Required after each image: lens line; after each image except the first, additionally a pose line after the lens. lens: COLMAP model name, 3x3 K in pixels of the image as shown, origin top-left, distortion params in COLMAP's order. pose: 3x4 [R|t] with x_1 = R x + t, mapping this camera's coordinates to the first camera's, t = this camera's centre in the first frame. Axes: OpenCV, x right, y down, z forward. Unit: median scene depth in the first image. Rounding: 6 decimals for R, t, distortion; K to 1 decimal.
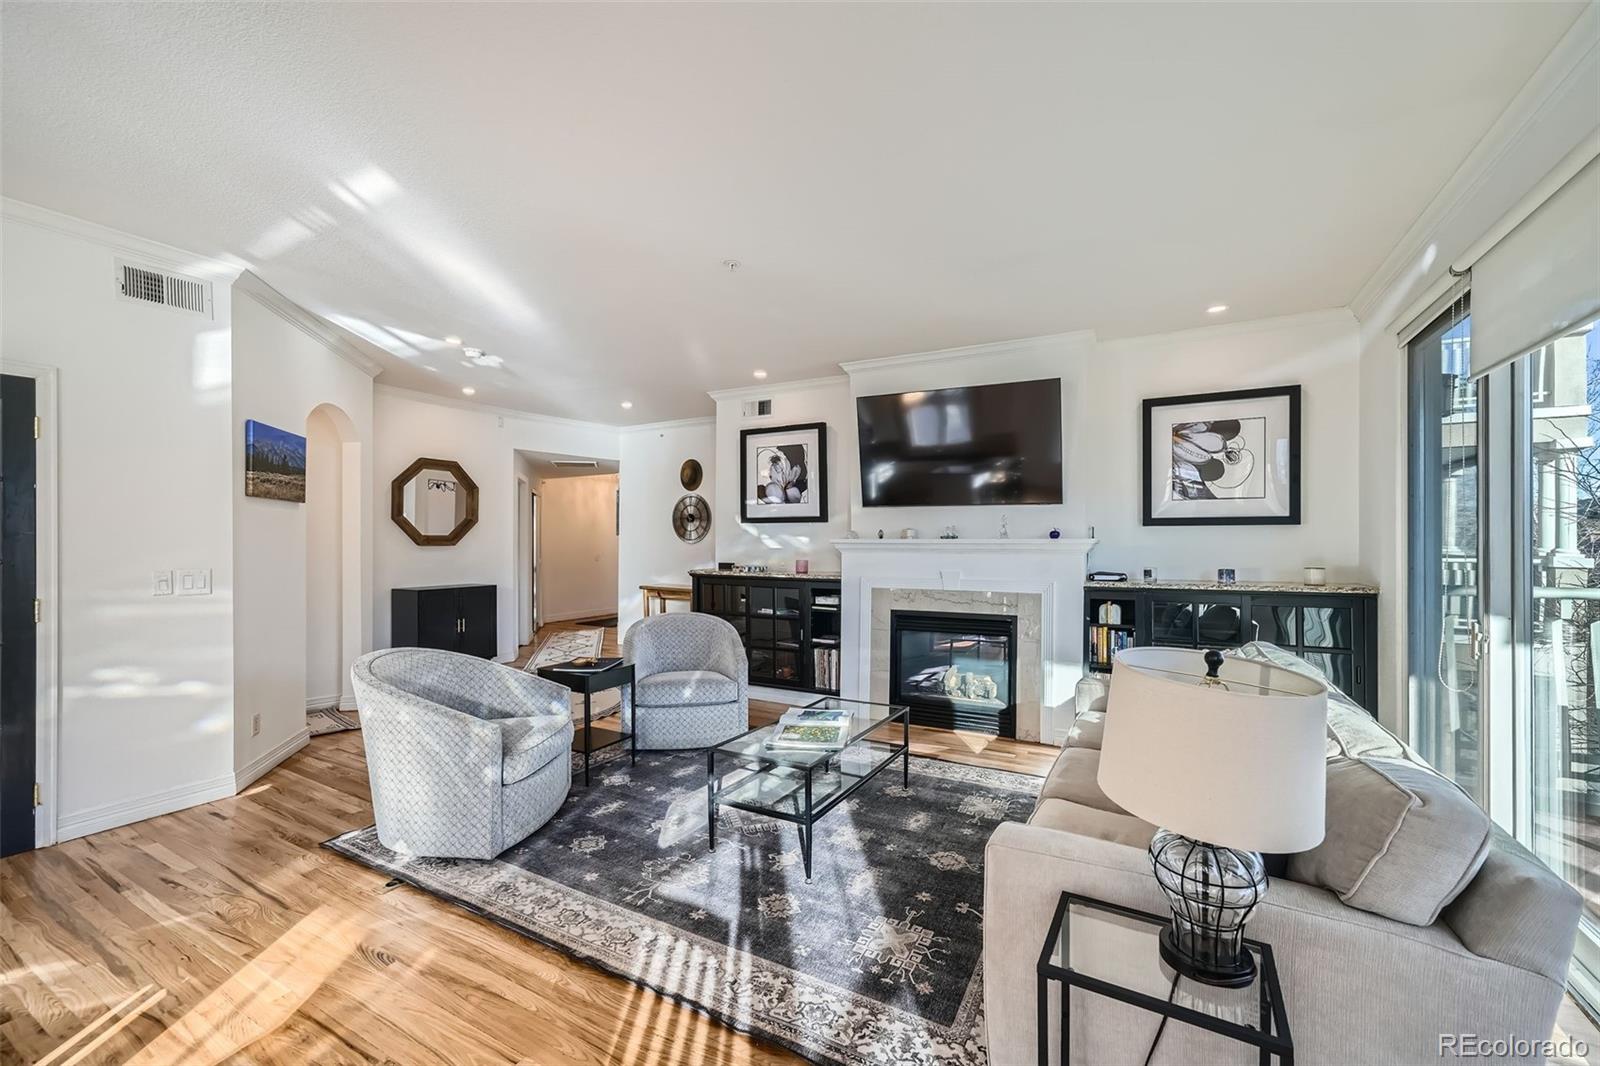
lens RADIAL K [[654.9, 0, 788.3], [0, 654.9, 539.7], [0, 0, 1]] dist [-0.009308, 0.003565]
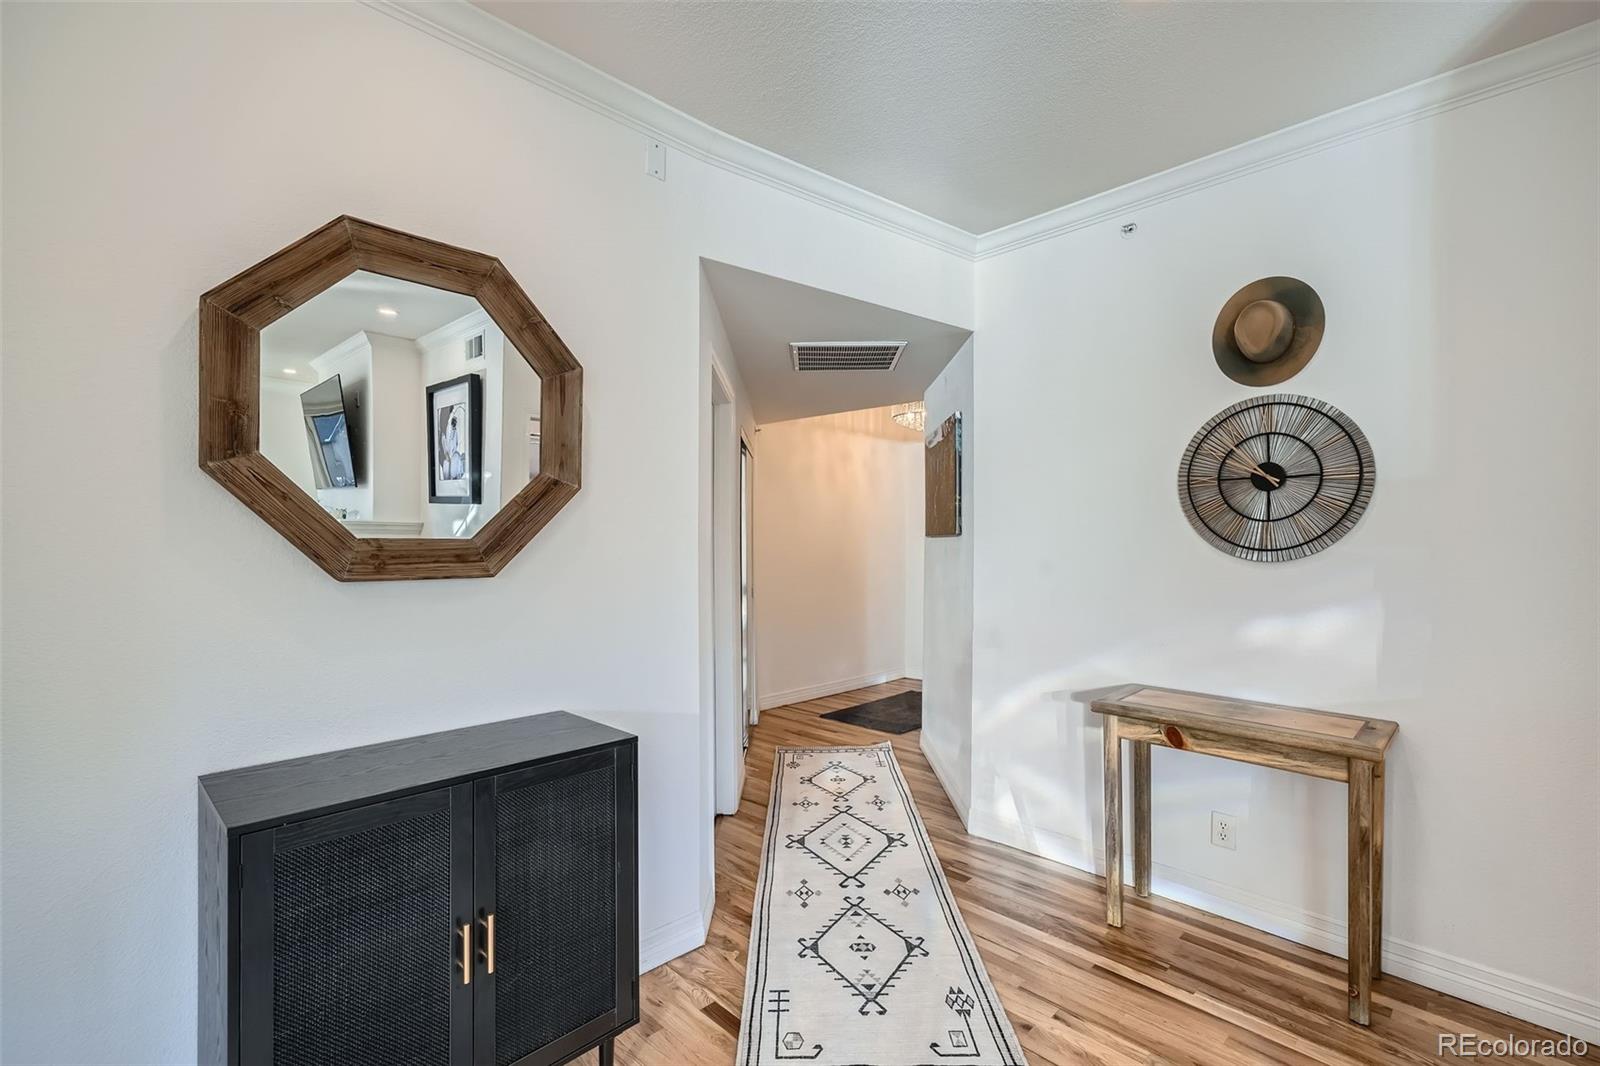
lens RADIAL K [[718.4, 0, 802.4], [0, 718.4, 539.4], [0, 0, 1]] dist [0.001519, 0.000433]
pose [[0.966943, 0.002284, -0.254982, -0.352939], [-0.001648, 0.999995, 0.002709, -0.008220], [0.254987, -0.002199, 0.966942, 0.837935]]
